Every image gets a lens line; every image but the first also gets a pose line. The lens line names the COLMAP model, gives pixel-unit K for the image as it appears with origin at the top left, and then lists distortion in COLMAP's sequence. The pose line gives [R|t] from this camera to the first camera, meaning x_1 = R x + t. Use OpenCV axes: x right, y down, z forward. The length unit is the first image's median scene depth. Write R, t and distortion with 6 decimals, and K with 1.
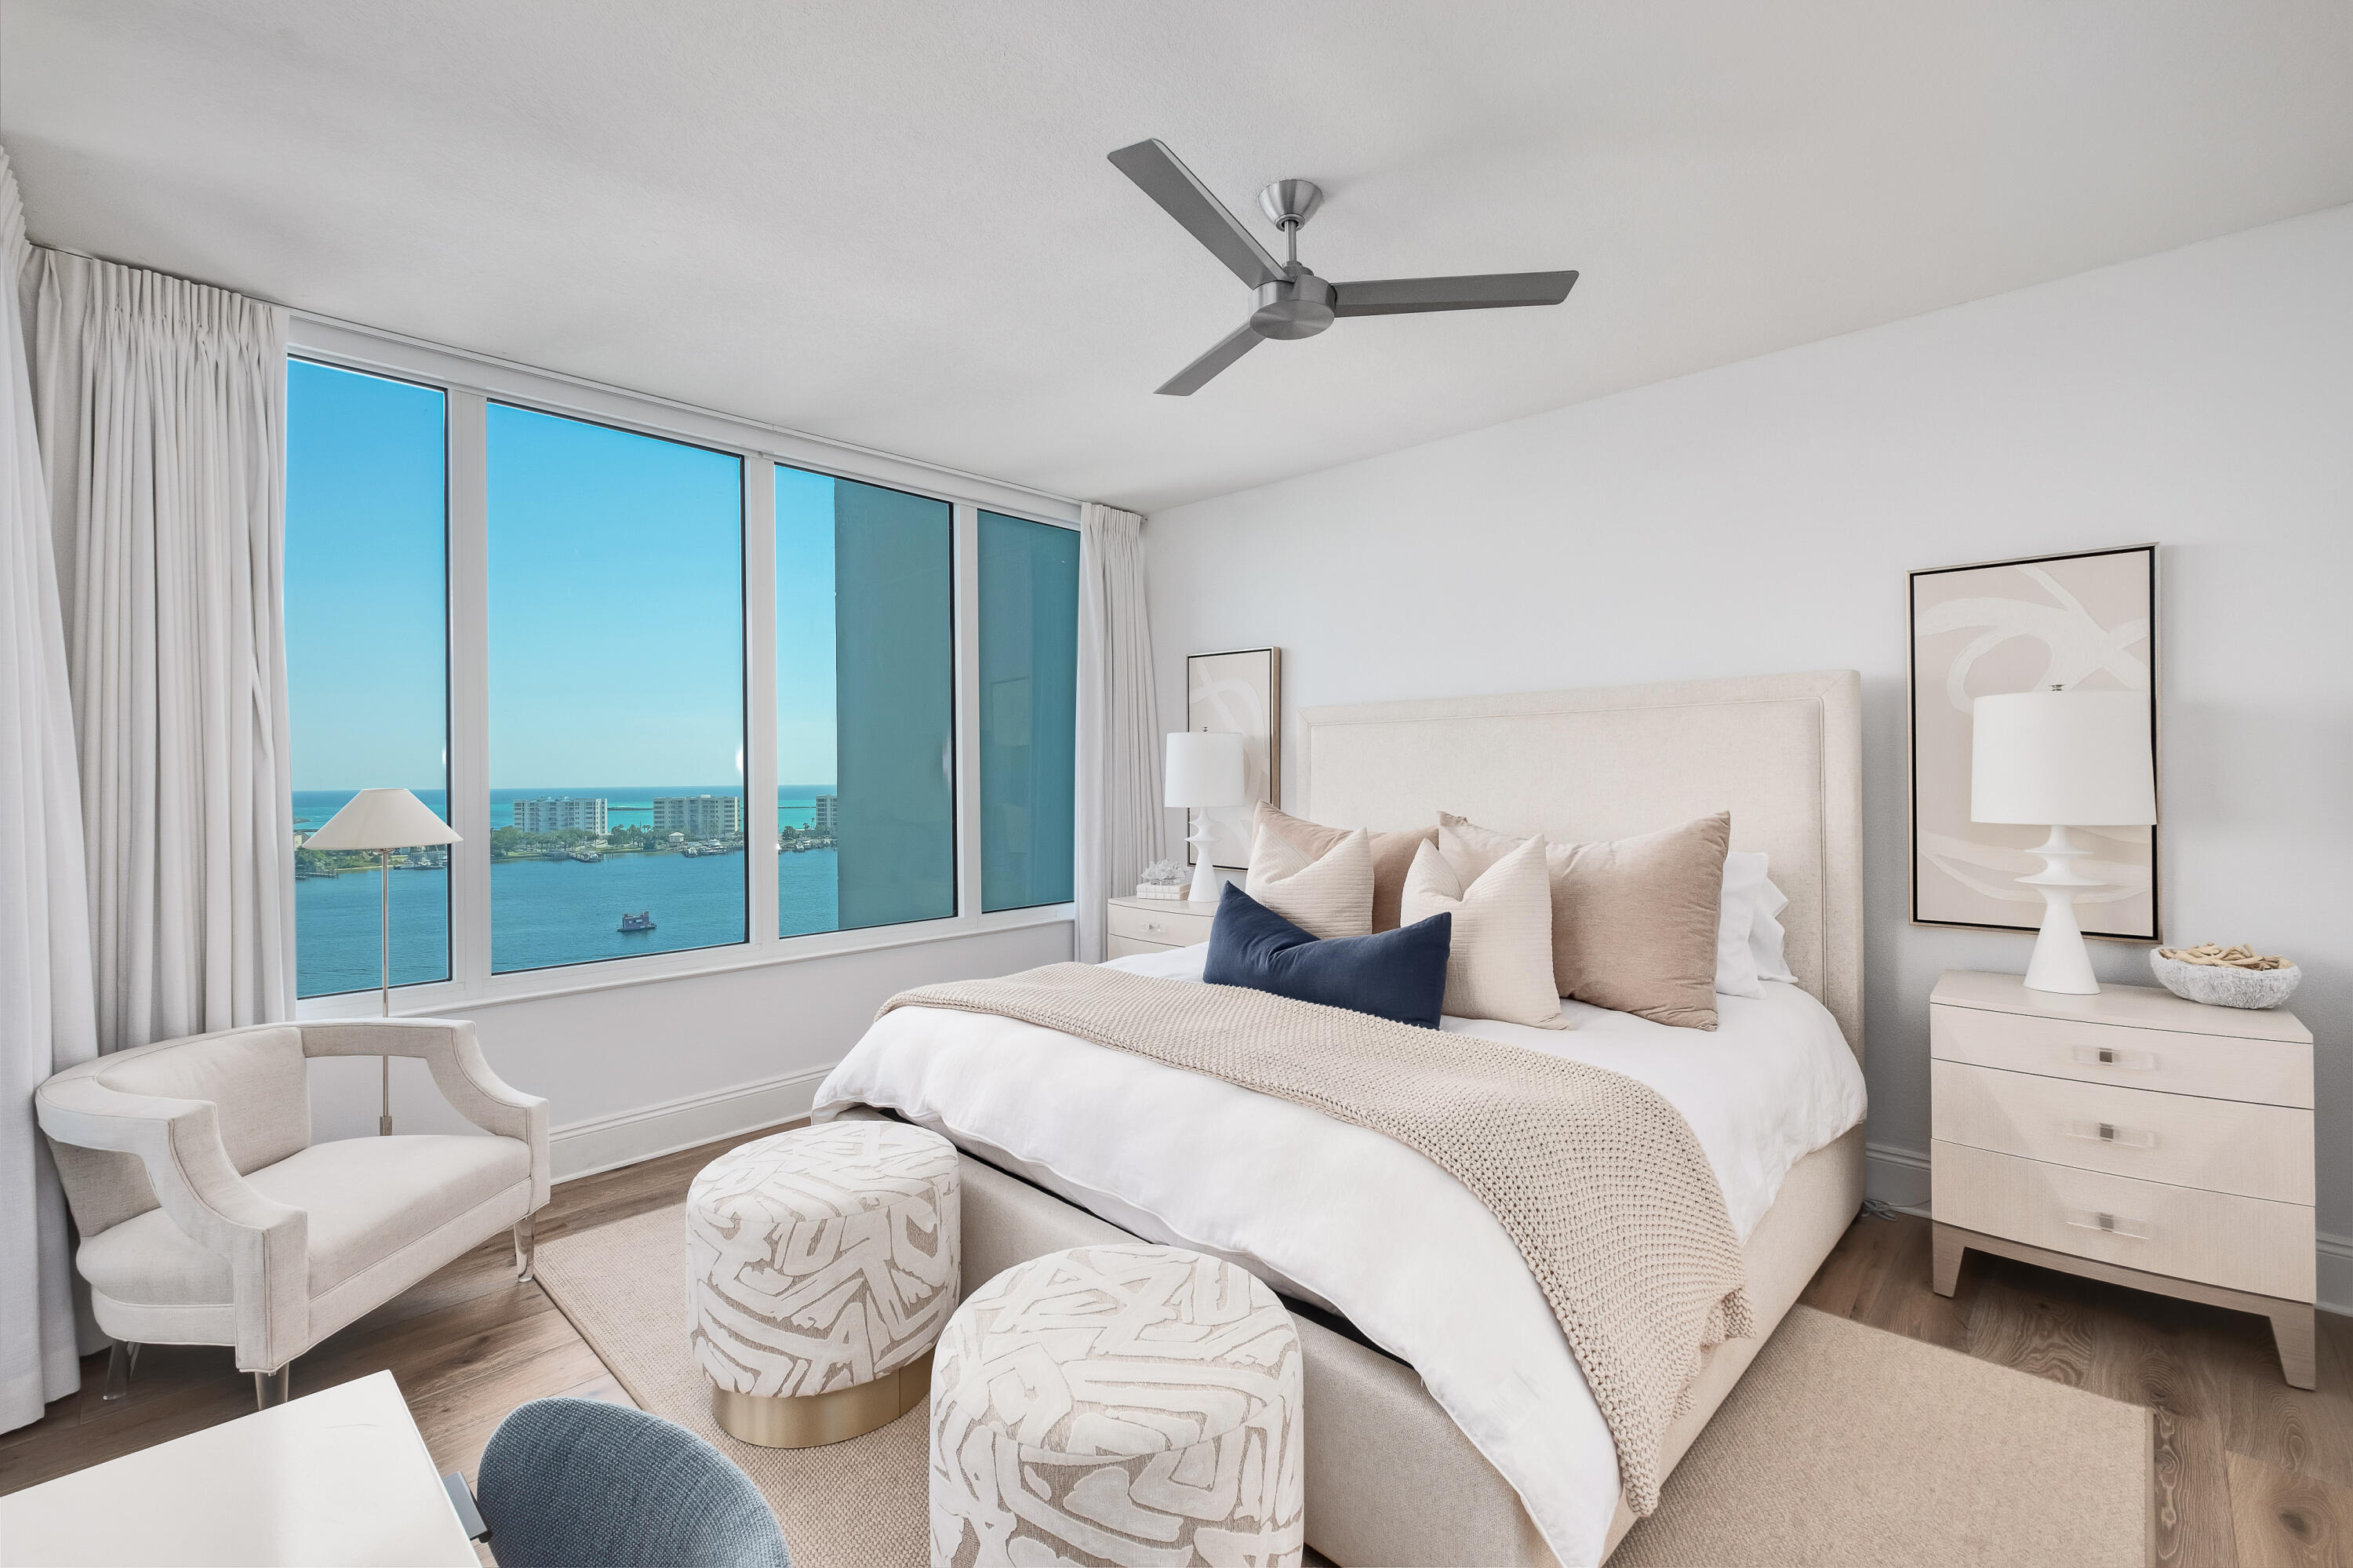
lens RADIAL K [[1016.4, 0, 1190.9], [0, 1016.4, 783.8], [0, 0, 1]] dist [0.002181, -0.002190]
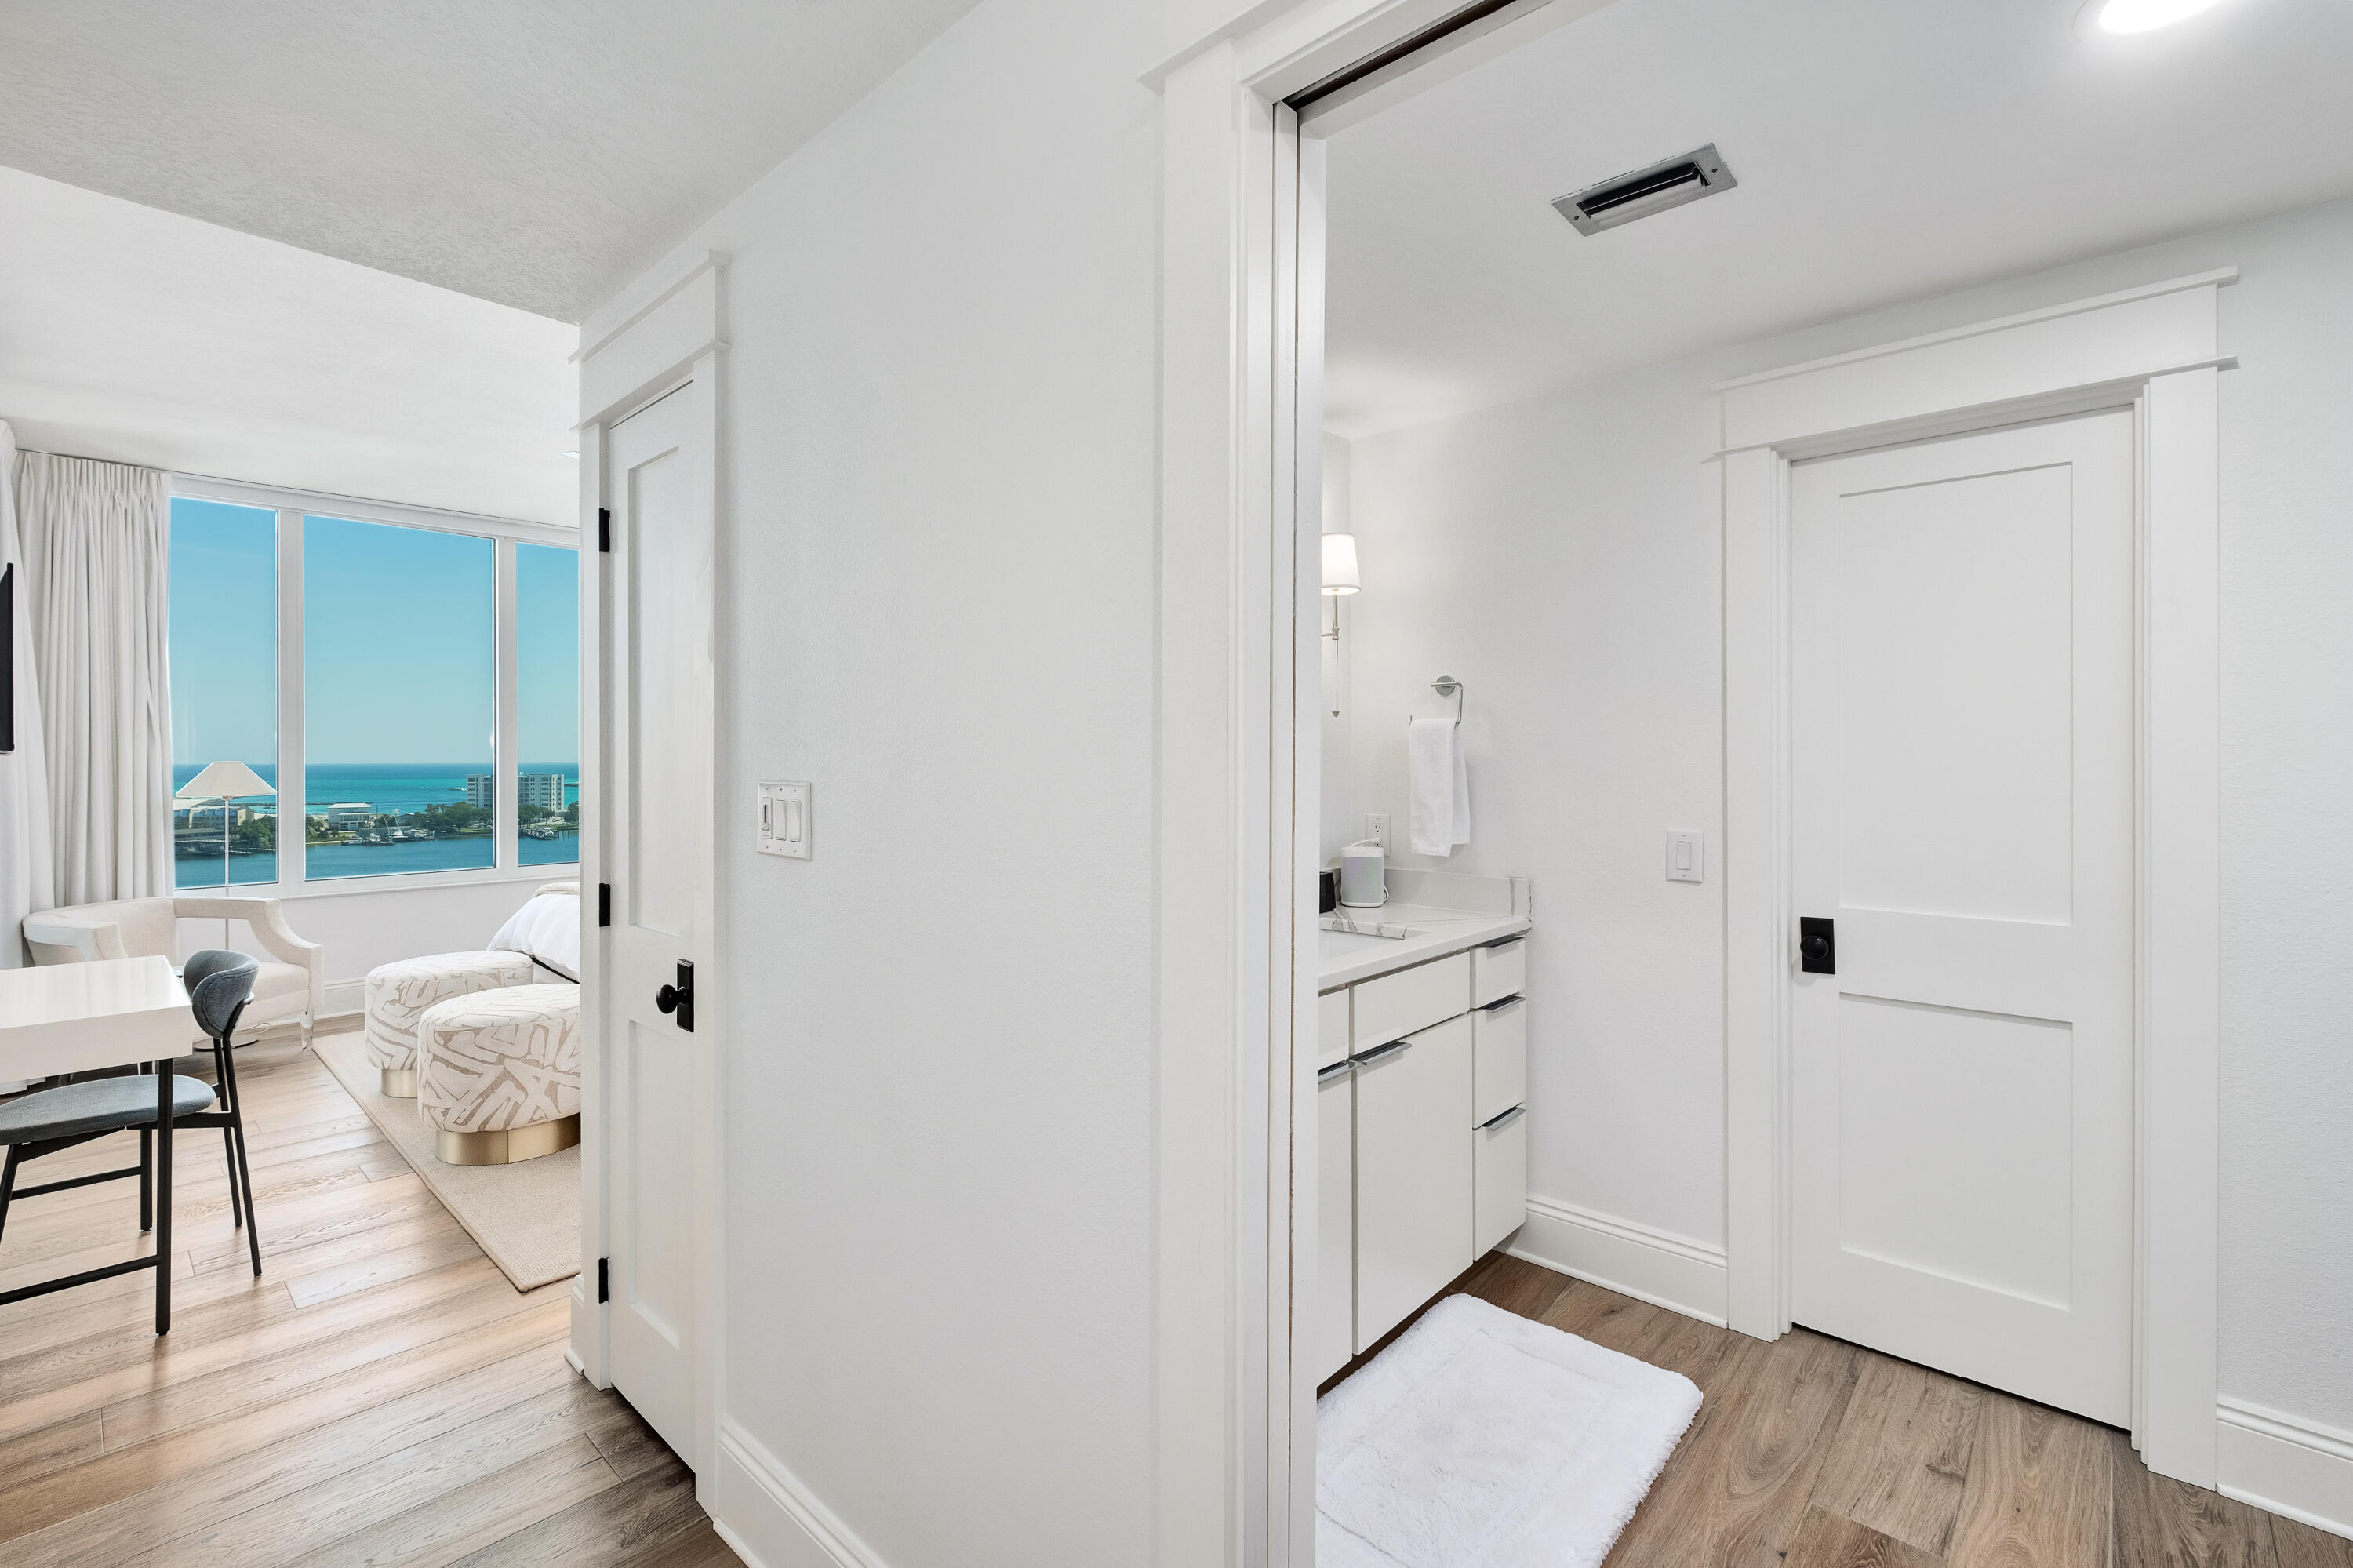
lens RADIAL K [[1016.4, 0, 1164.0], [0, 1016.4, 772.1], [0, 0, 1]] dist [0.002181, -0.002190]
pose [[0.999848, 0.009165, 0.014830, 0.812819], [-0.009256, 0.999939, 0.006039, -0.002674], [-0.014774, -0.006175, 0.999872, -0.782481]]
